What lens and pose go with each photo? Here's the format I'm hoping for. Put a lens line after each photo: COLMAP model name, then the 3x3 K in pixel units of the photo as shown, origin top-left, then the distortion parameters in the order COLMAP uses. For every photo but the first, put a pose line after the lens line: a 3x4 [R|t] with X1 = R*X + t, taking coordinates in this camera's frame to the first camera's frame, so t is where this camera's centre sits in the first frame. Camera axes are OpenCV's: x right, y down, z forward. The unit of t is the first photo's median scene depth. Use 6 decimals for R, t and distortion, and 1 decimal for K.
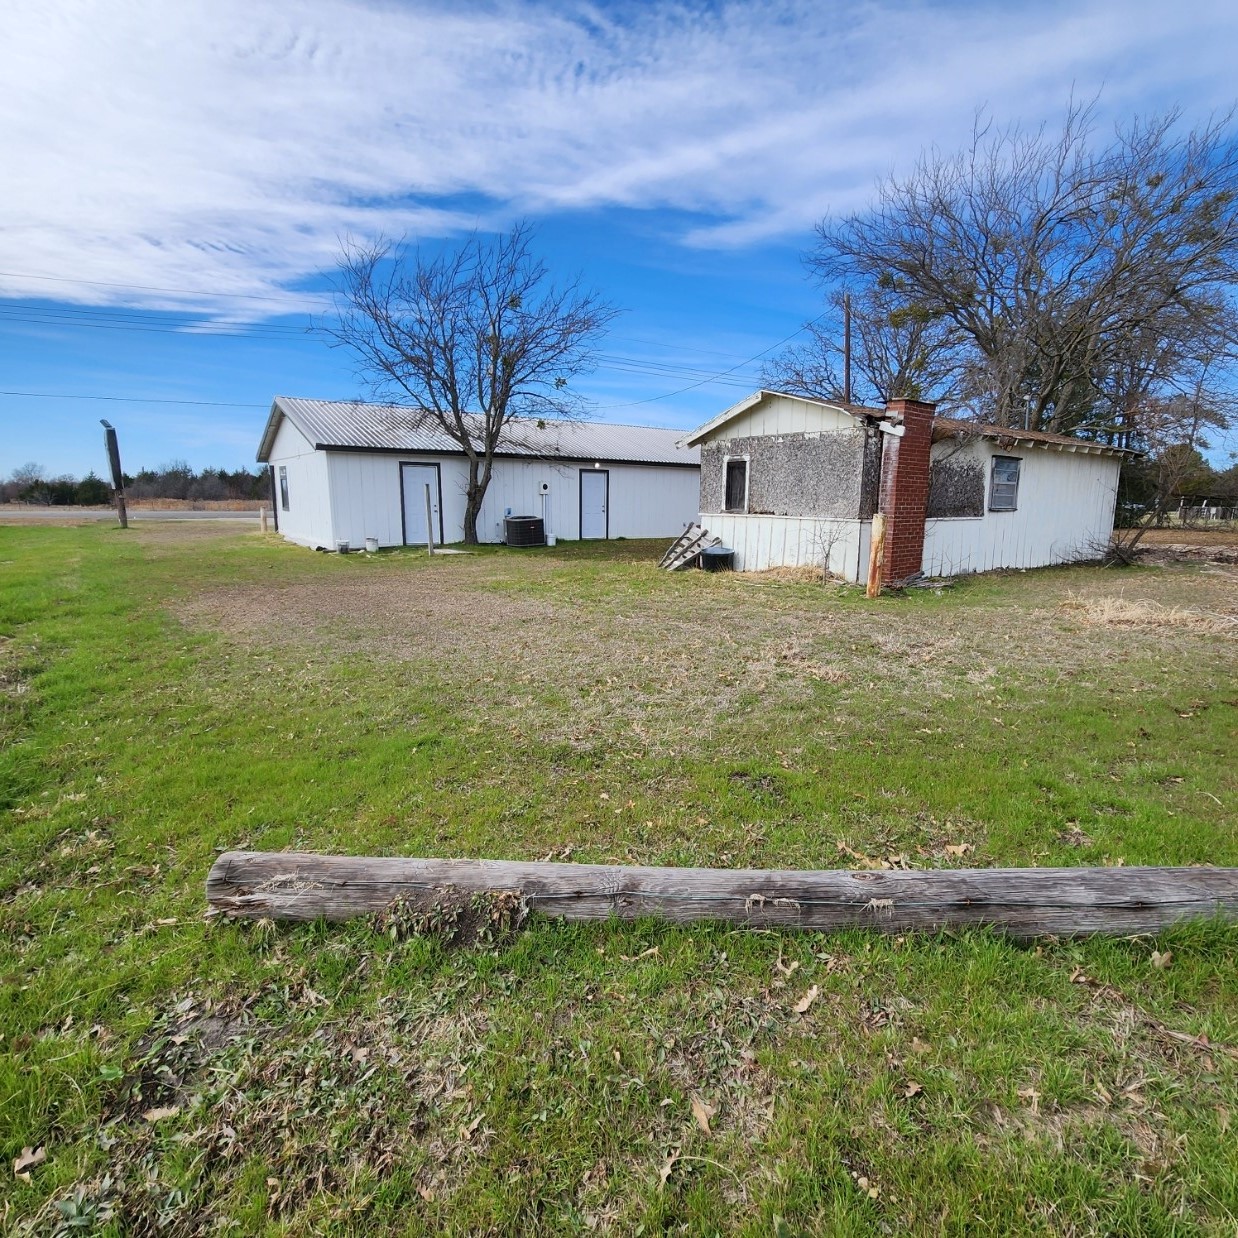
lens RADIAL K [[672.9, 0, 619.0], [0, 672.9, 619.0], [0, 0, 1]] dist [0.003140, 0.000272]
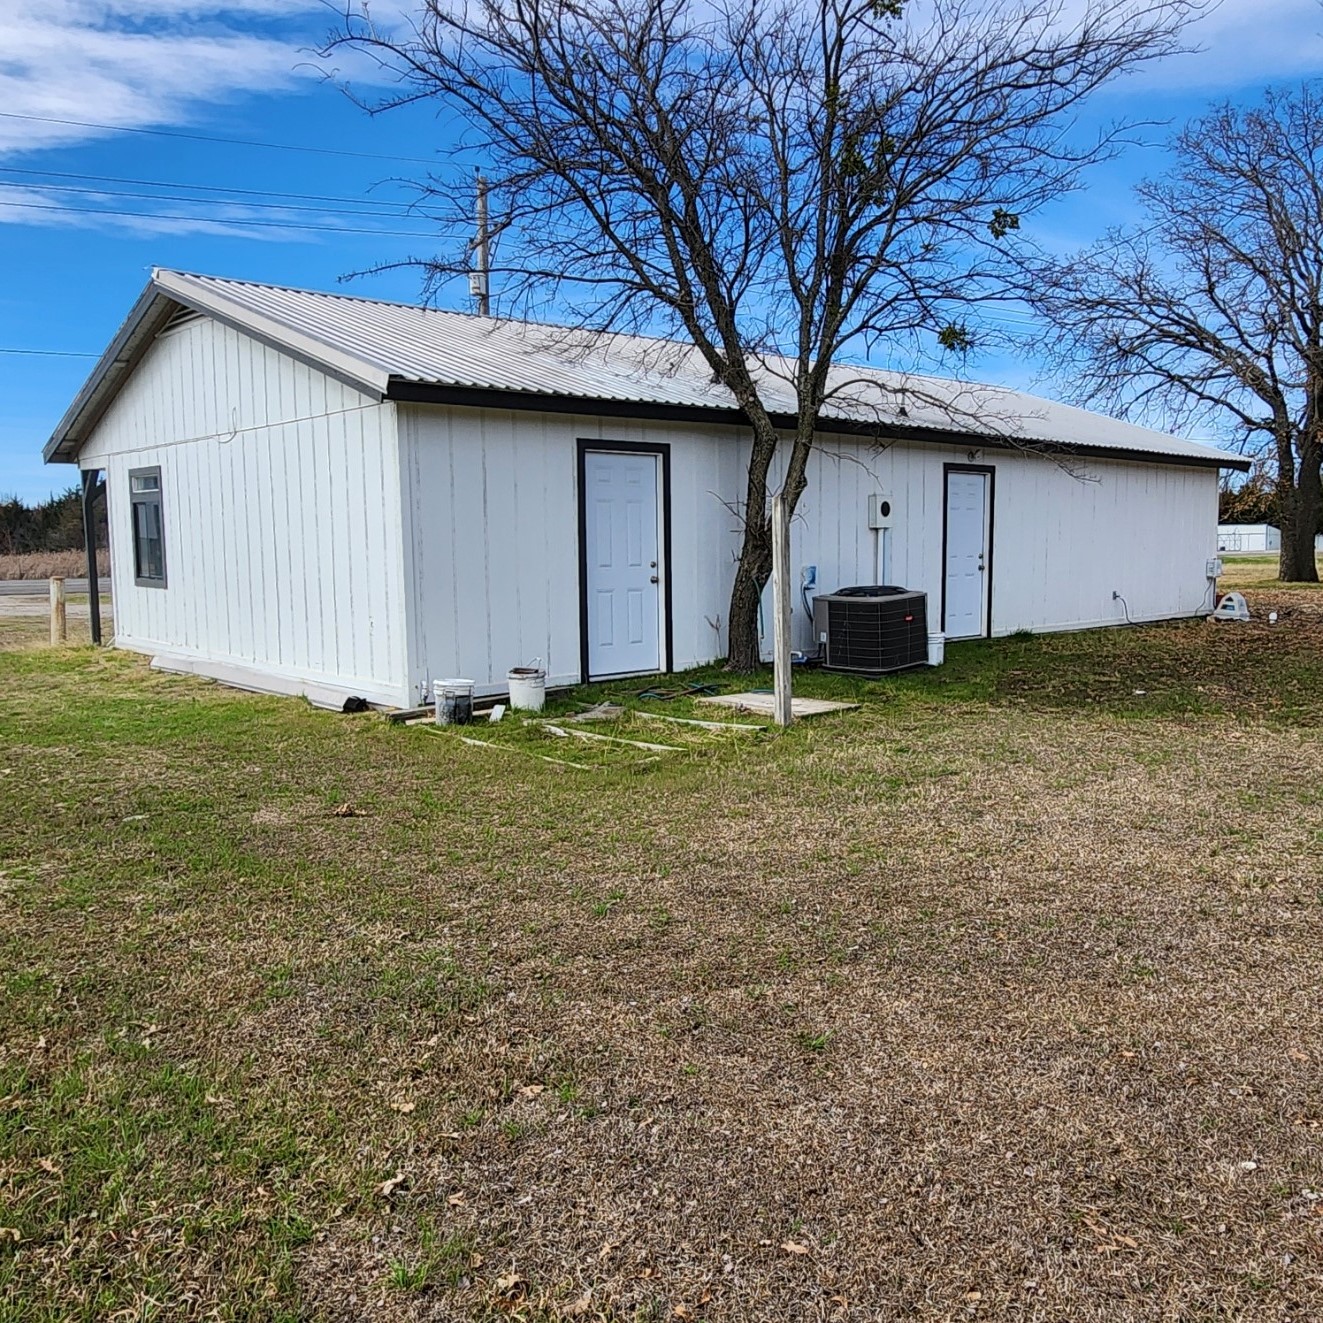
lens RADIAL K [[1117.3, 0, 661.5], [0, 1117.3, 661.5], [0, 0, 1]] dist [-0.000389, 0.001605]
pose [[0.993972, -0.030732, 0.105235, -0.316514], [0.037830, 0.997094, -0.066129, -0.075095], [-0.102896, 0.069711, 0.992246, 0.402605]]
